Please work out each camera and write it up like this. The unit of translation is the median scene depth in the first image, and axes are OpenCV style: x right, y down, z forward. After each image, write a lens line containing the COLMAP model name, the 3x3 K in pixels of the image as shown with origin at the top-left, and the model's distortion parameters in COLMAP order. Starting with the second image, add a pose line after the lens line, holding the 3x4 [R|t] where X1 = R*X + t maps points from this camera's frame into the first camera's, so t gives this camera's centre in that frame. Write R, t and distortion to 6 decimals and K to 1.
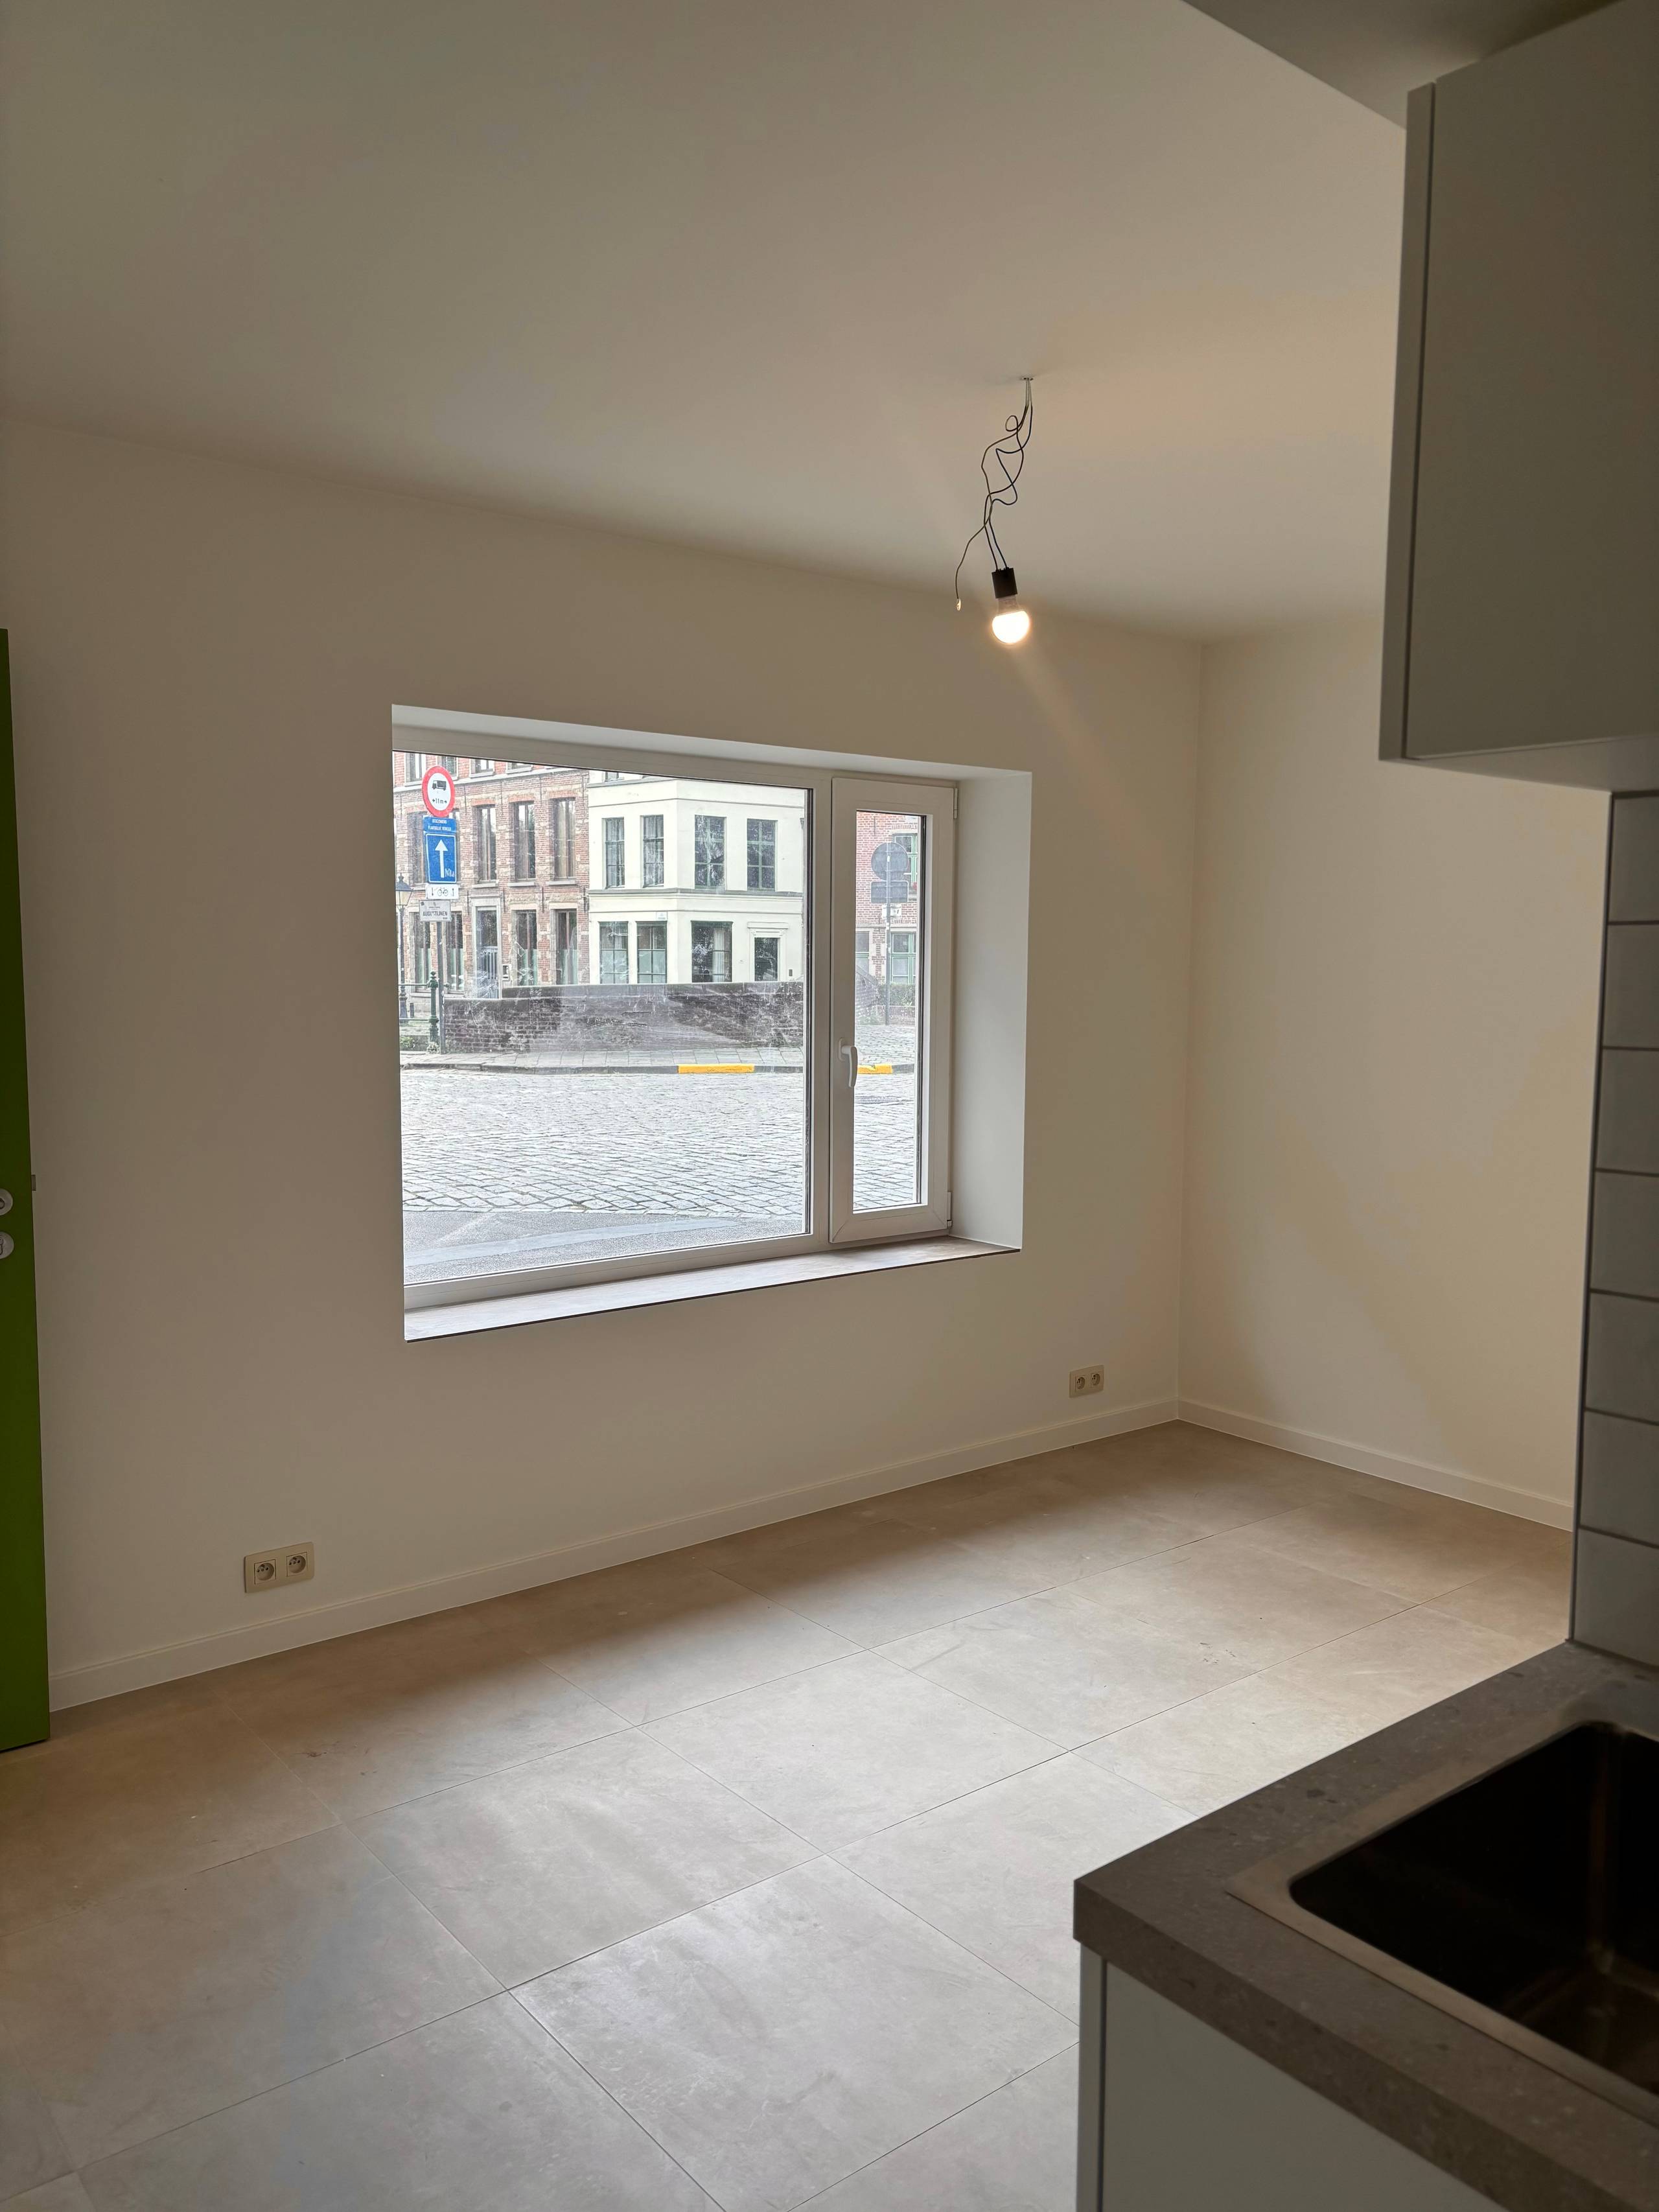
lens RADIAL K [[1693.5, 0, 824.8], [0, 1693.5, 1108.3], [0, 0, 1]] dist [0.078482, -0.127199]
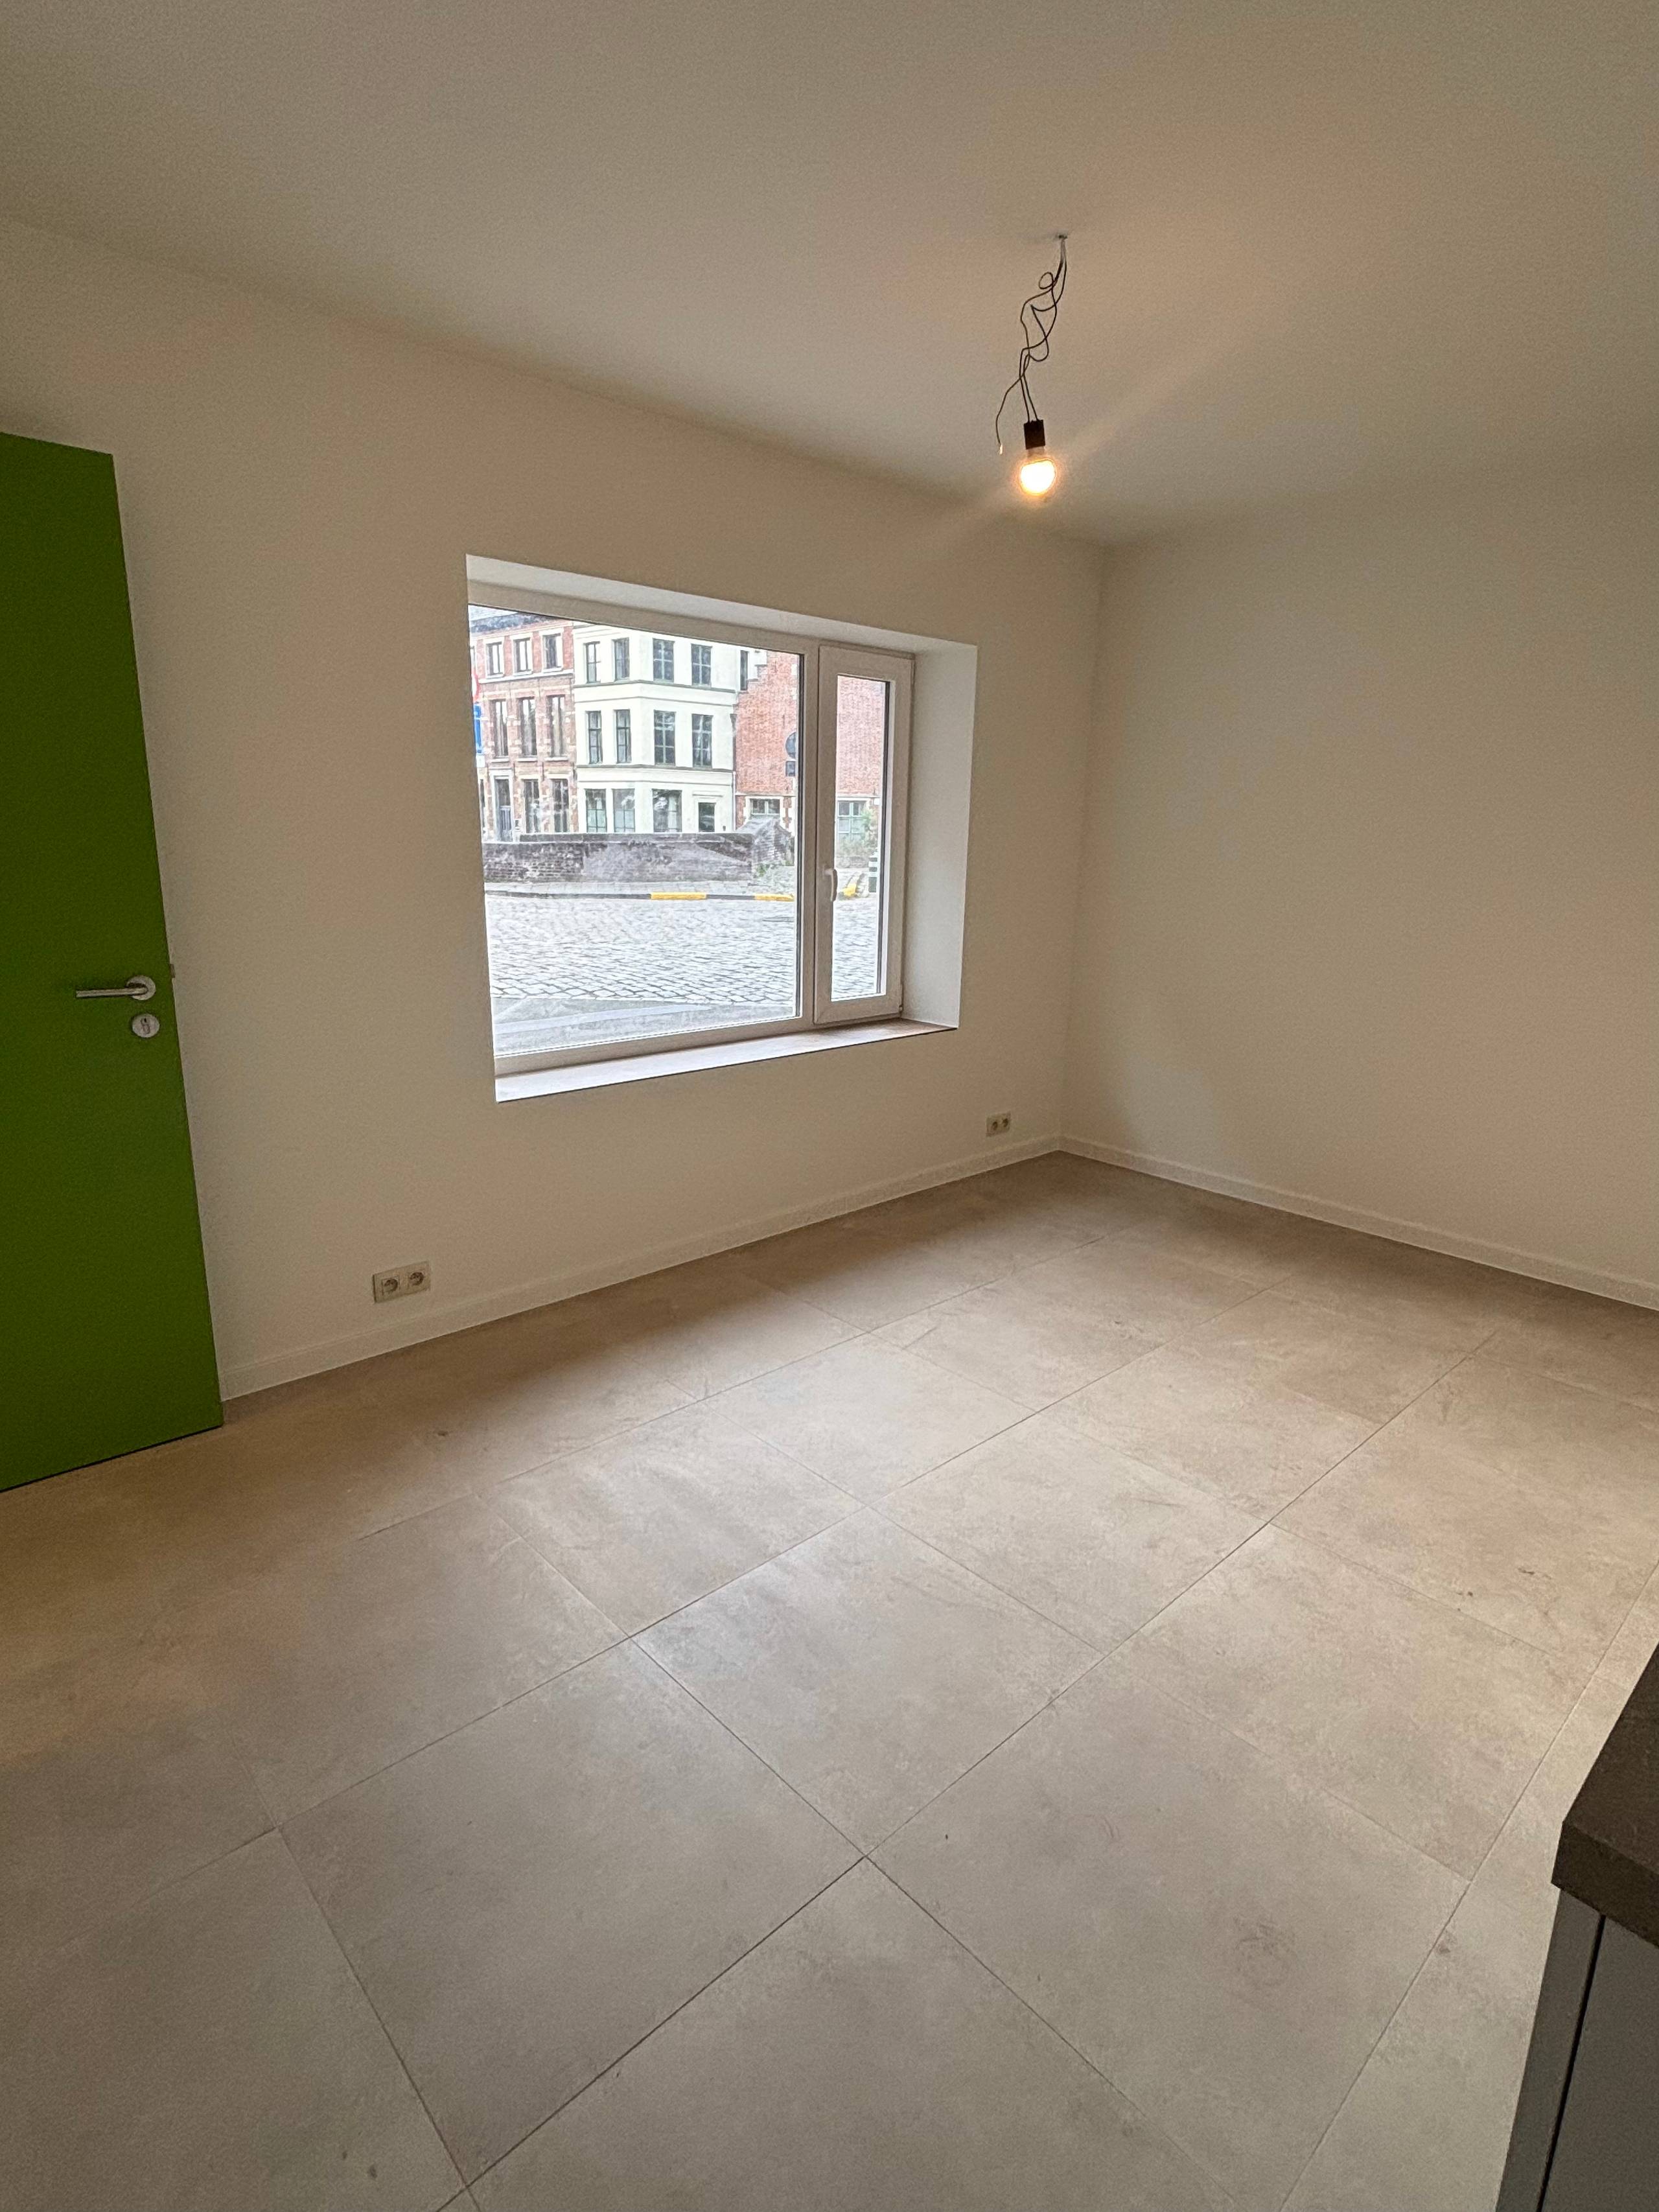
lens RADIAL K [[1154.1, 0, 836.2], [0, 1154.1, 1097.1], [0, 0, 1]] dist [0.055314, -0.105846]
pose [[0.996736, -0.006560, 0.080466, -0.049989], [-0.005179, 0.989444, 0.144820, 0.007130], [-0.080567, -0.144764, 0.986181, 0.111857]]
